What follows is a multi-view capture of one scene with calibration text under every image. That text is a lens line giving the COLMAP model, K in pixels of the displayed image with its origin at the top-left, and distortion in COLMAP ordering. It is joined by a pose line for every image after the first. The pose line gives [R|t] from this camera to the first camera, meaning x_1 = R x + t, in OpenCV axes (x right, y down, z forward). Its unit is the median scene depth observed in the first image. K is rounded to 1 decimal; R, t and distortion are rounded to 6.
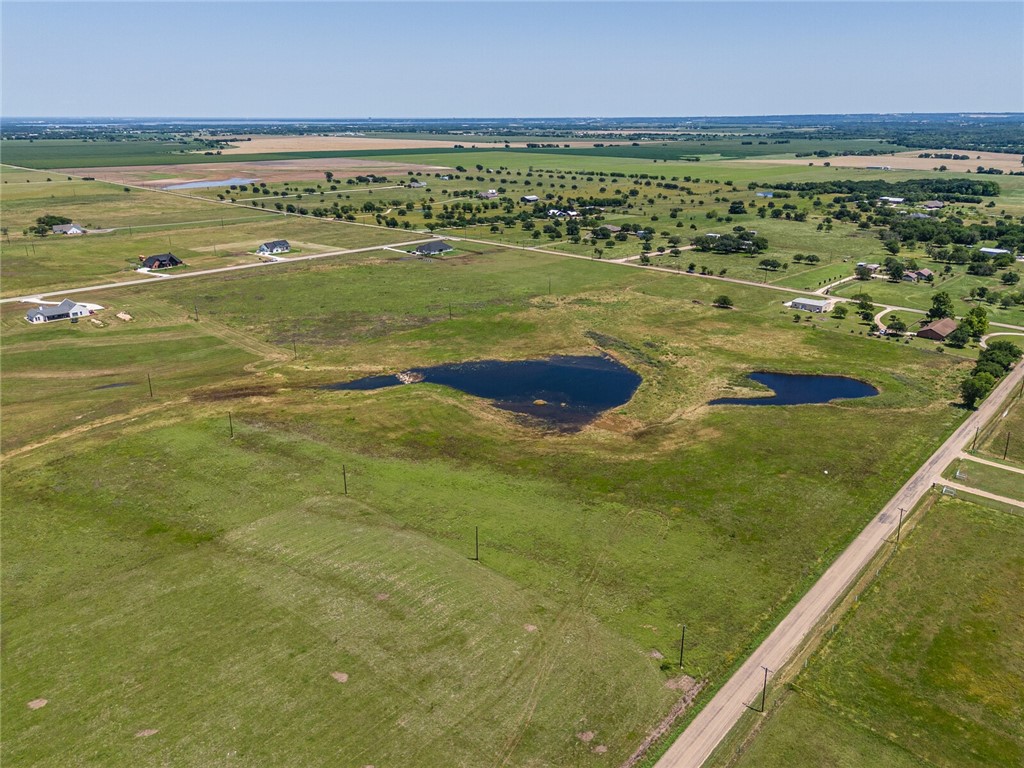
lens RADIAL K [[751.2, 0, 518.4], [0, 751.2, 388.8], [0, 0, 1]] dist [0.066957, -0.058677]
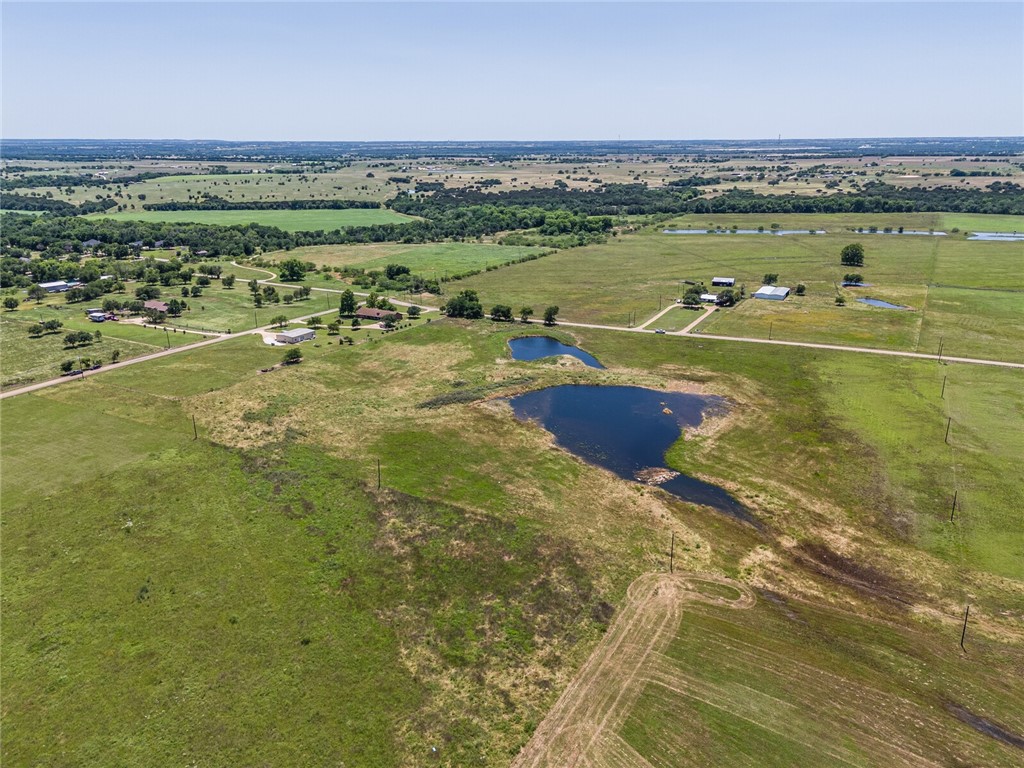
lens RADIAL K [[751.2, 0, 513.7], [0, 751.2, 379.9], [0, 0, 1]] dist [0.066957, -0.058677]
pose [[-0.253443, -0.291405, 0.922415, -0.874372], [0.333114, 0.868937, 0.366037, -0.476659], [-0.908186, 0.400039, -0.123155, 1.315438]]
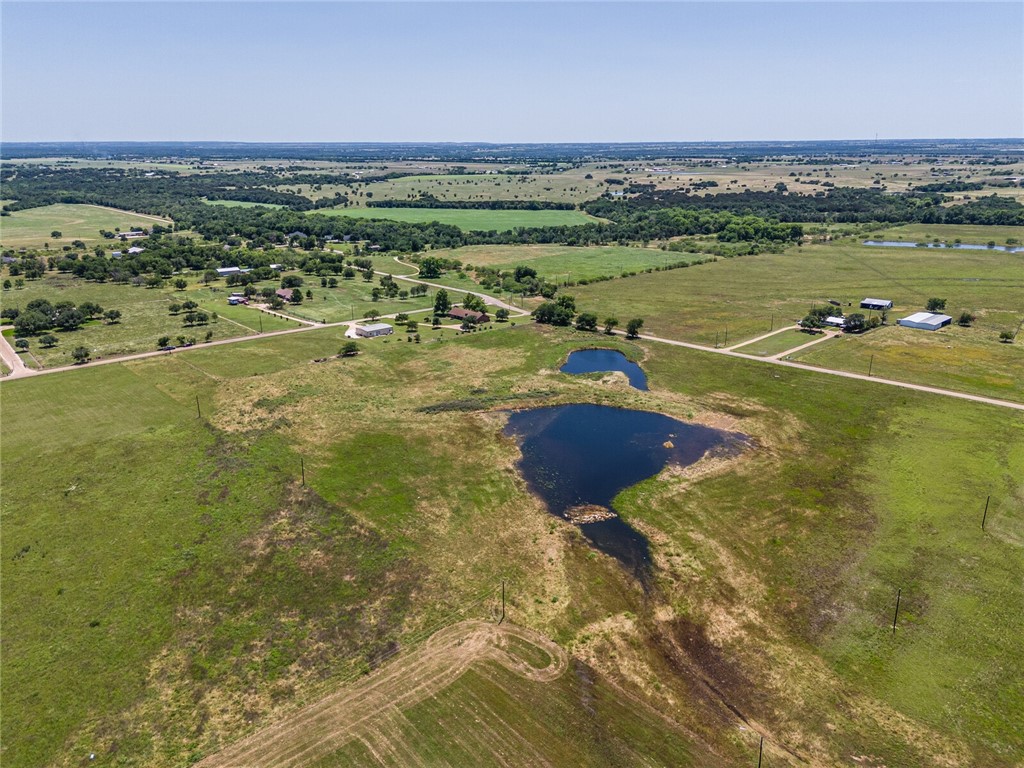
lens RADIAL K [[751.2, 0, 514.0], [0, 751.2, 380.8], [0, 0, 1]] dist [0.066957, -0.058677]
pose [[0.064728, -0.300417, 0.951609, -0.856023], [0.343868, 0.901918, 0.261340, -0.366818], [-0.936785, 0.310312, 0.161683, 1.012017]]
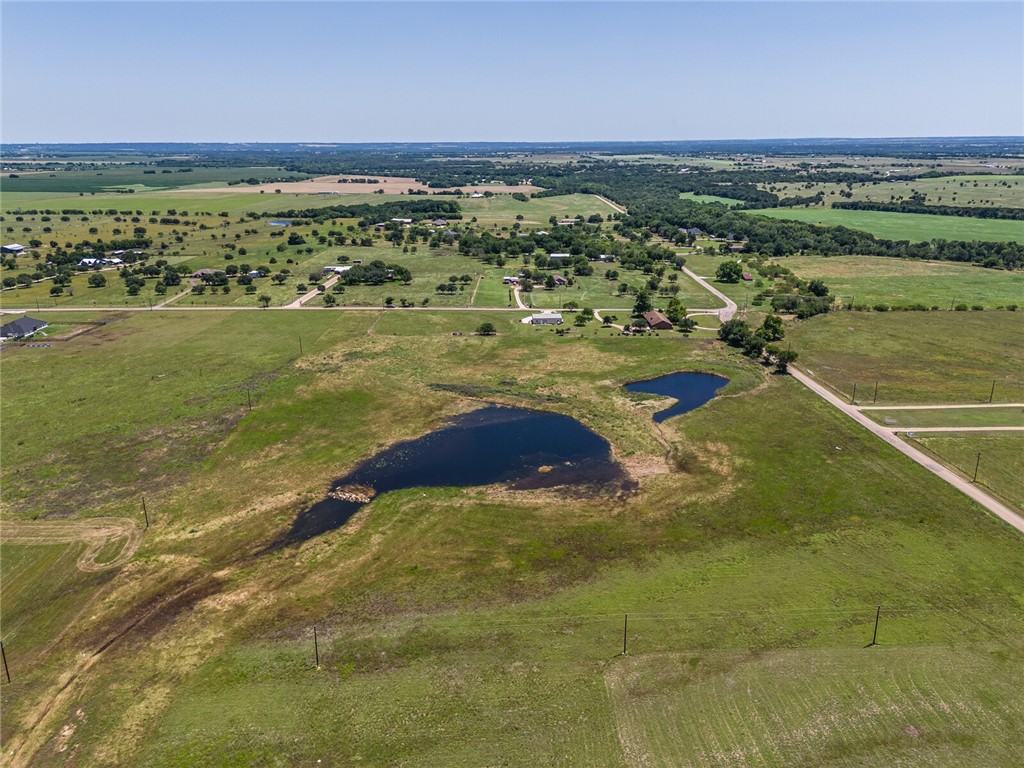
lens RADIAL K [[751.2, 0, 515.1], [0, 751.2, 381.0], [0, 0, 1]] dist [0.066957, -0.058677]
pose [[0.713563, -0.214482, 0.666952, -0.553578], [0.242574, 0.968738, 0.052005, -0.134502], [-0.657256, 0.124676, 0.743284, 0.371418]]
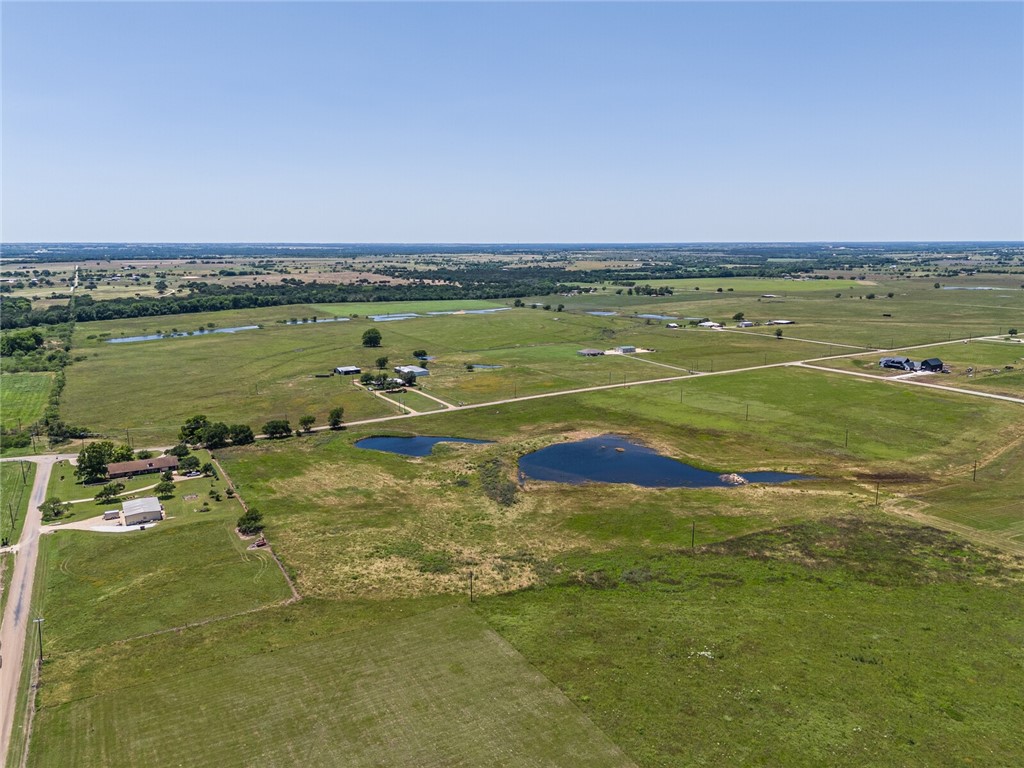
lens RADIAL K [[751.2, 0, 511.7], [0, 751.2, 379.4], [0, 0, 1]] dist [0.066957, -0.058677]
pose [[-0.950450, -0.051510, 0.306579, -0.184362], [0.110485, 0.865826, 0.487994, -0.743106], [-0.290581, 0.497687, -0.817234, 2.065925]]
